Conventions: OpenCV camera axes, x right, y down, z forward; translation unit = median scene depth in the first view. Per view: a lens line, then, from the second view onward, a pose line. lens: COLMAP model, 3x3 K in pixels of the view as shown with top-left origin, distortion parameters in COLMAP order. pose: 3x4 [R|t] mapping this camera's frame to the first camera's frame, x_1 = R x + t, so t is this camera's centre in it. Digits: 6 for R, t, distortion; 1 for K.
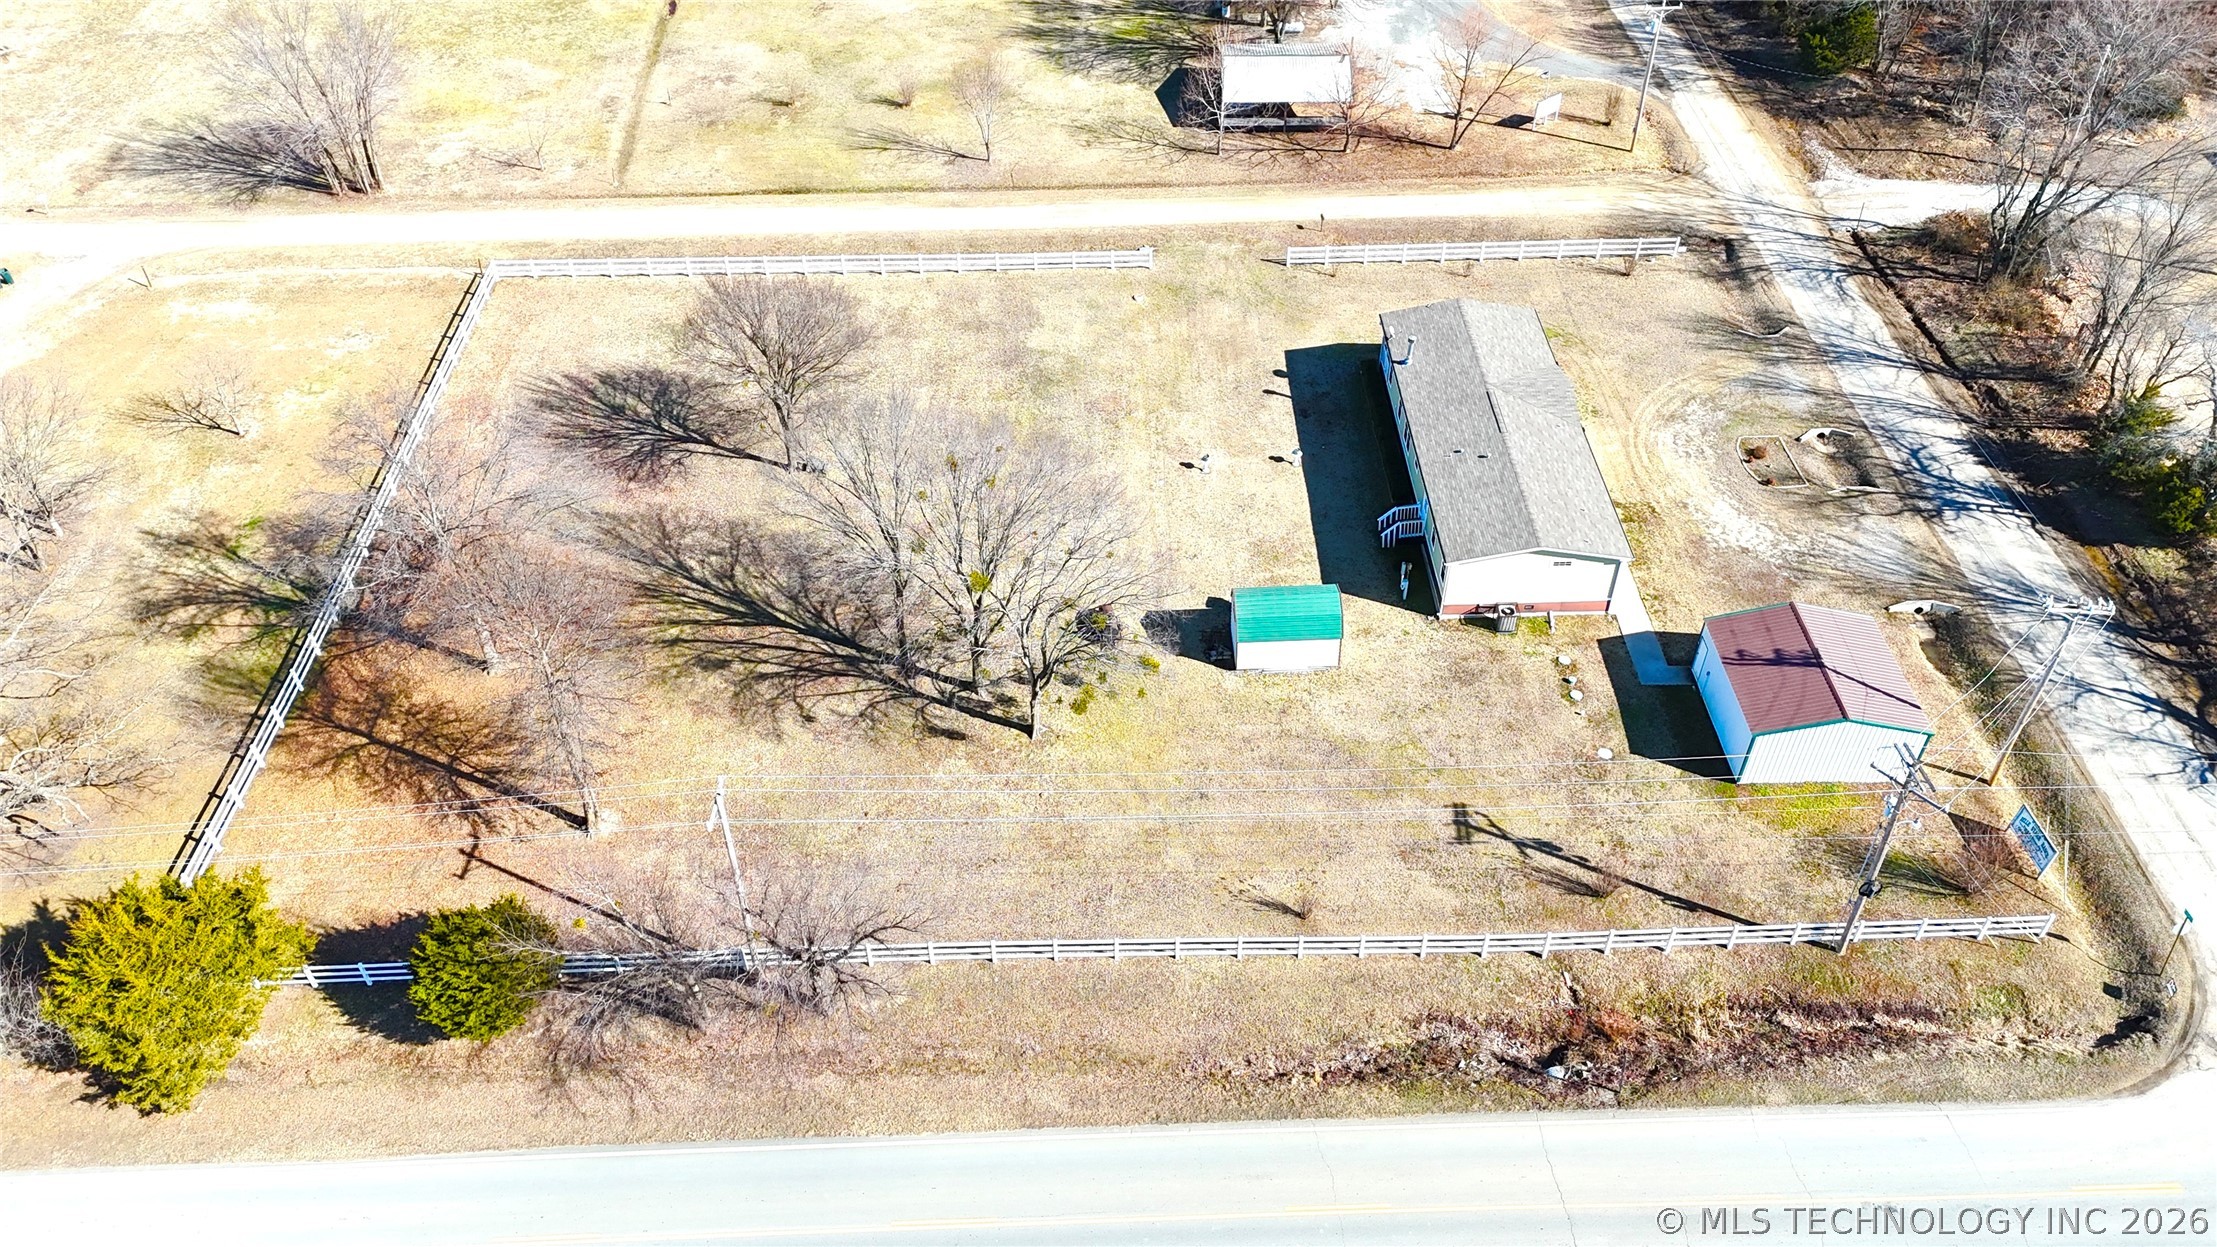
lens RADIAL K [[1618.3, 0, 1108.5], [0, 1618.3, 623.5], [0, 0, 1]] dist [0.086818, -0.102833]
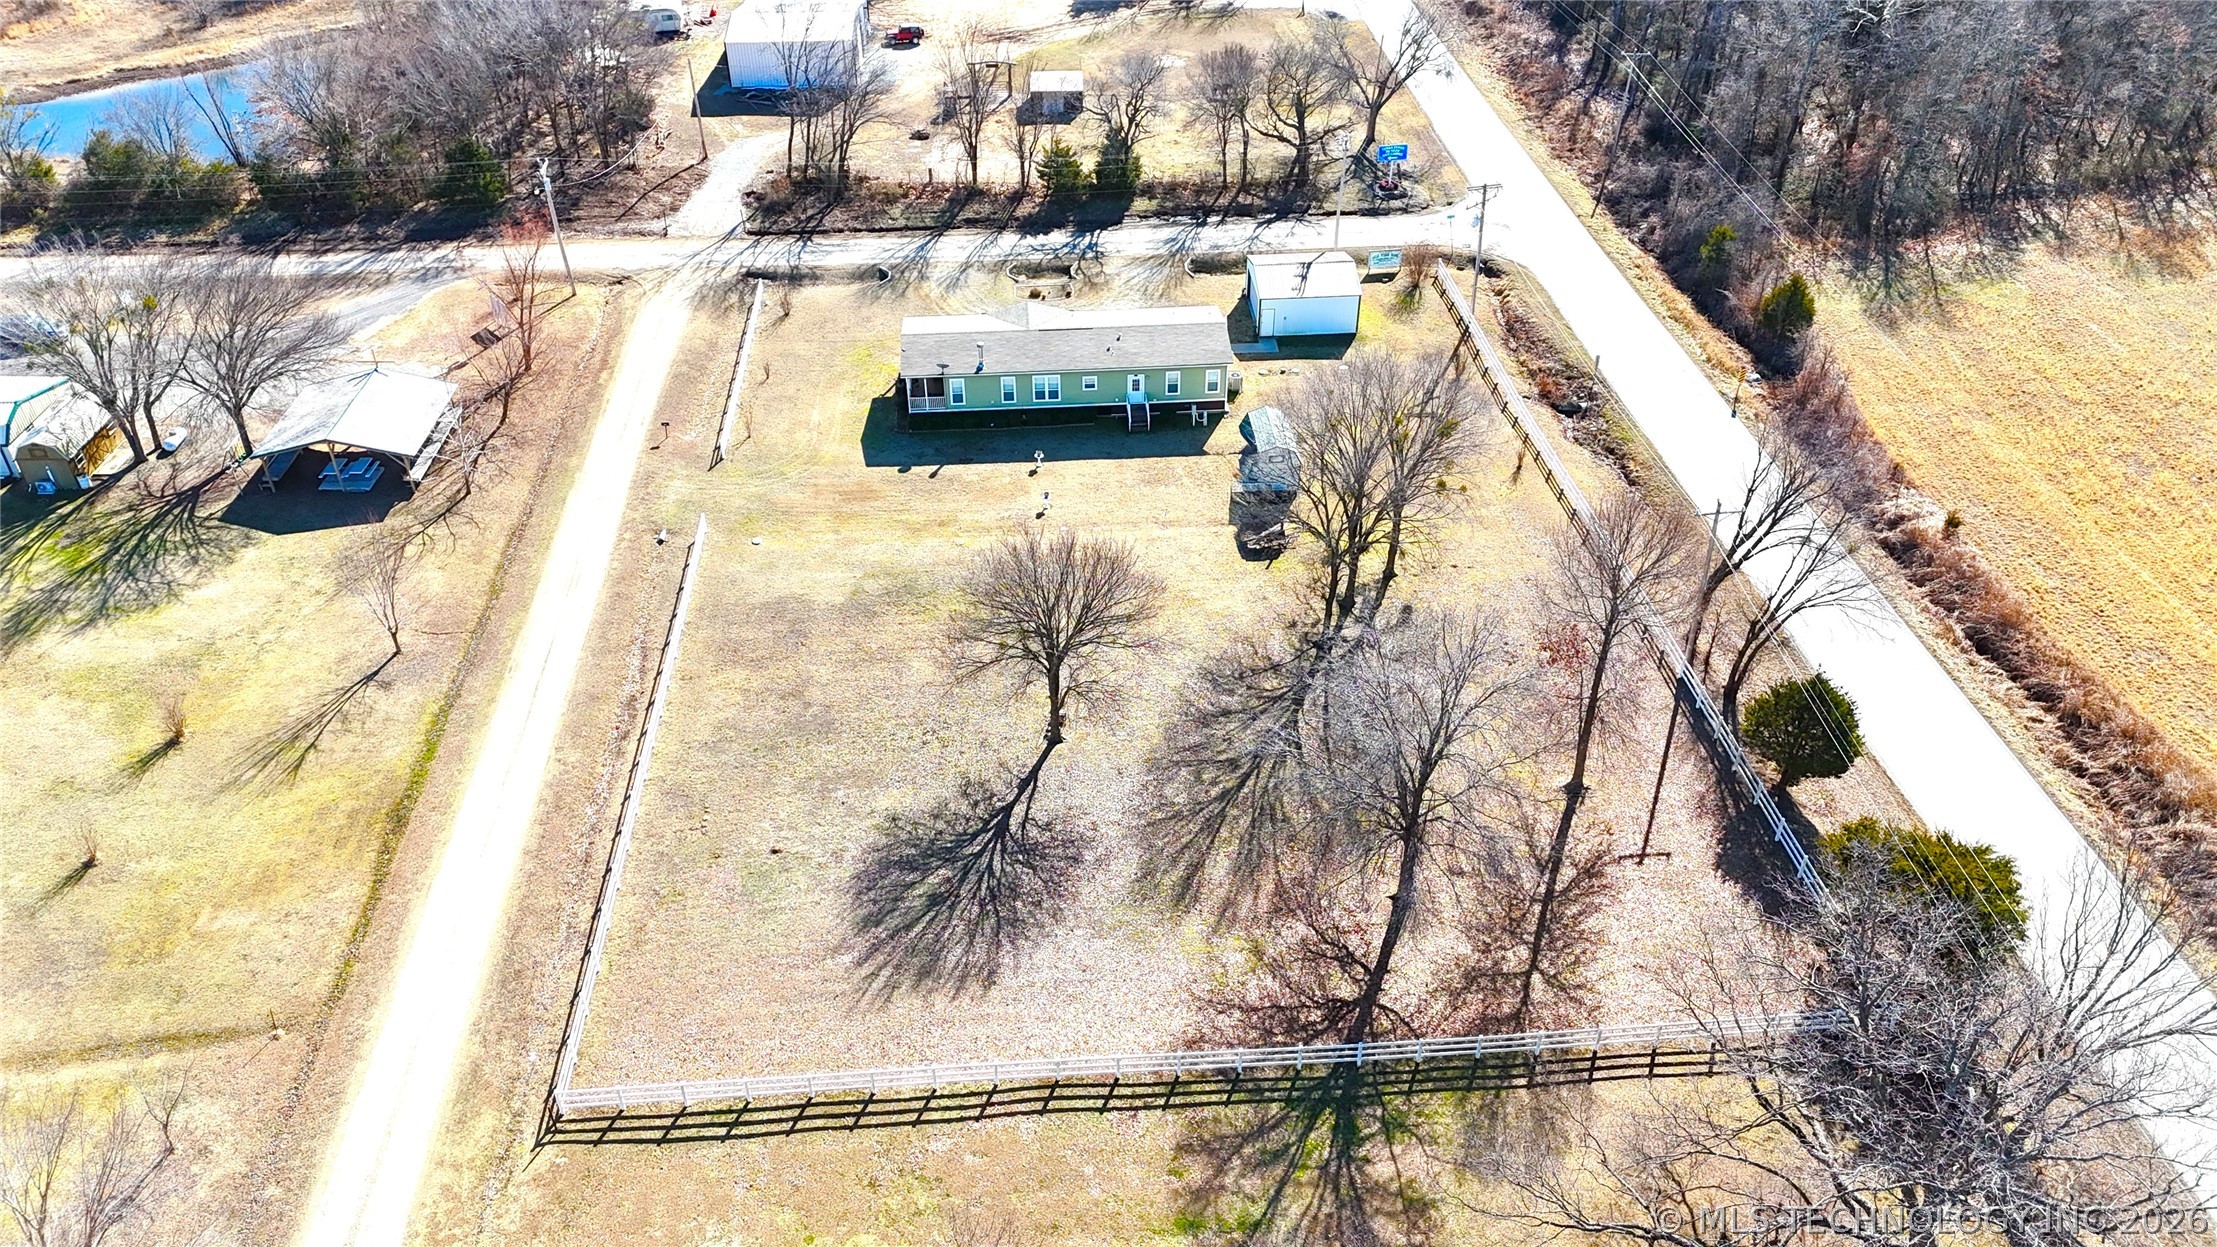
lens RADIAL K [[1618.3, 0, 1108.5], [0, 1618.3, 623.5], [0, 0, 1]] dist [0.086818, -0.102833]
pose [[-0.056579, -0.578732, 0.813553, -0.885673], [0.678662, 0.575358, 0.456487, -0.520864], [-0.732268, 0.577955, 0.360210, 0.592441]]
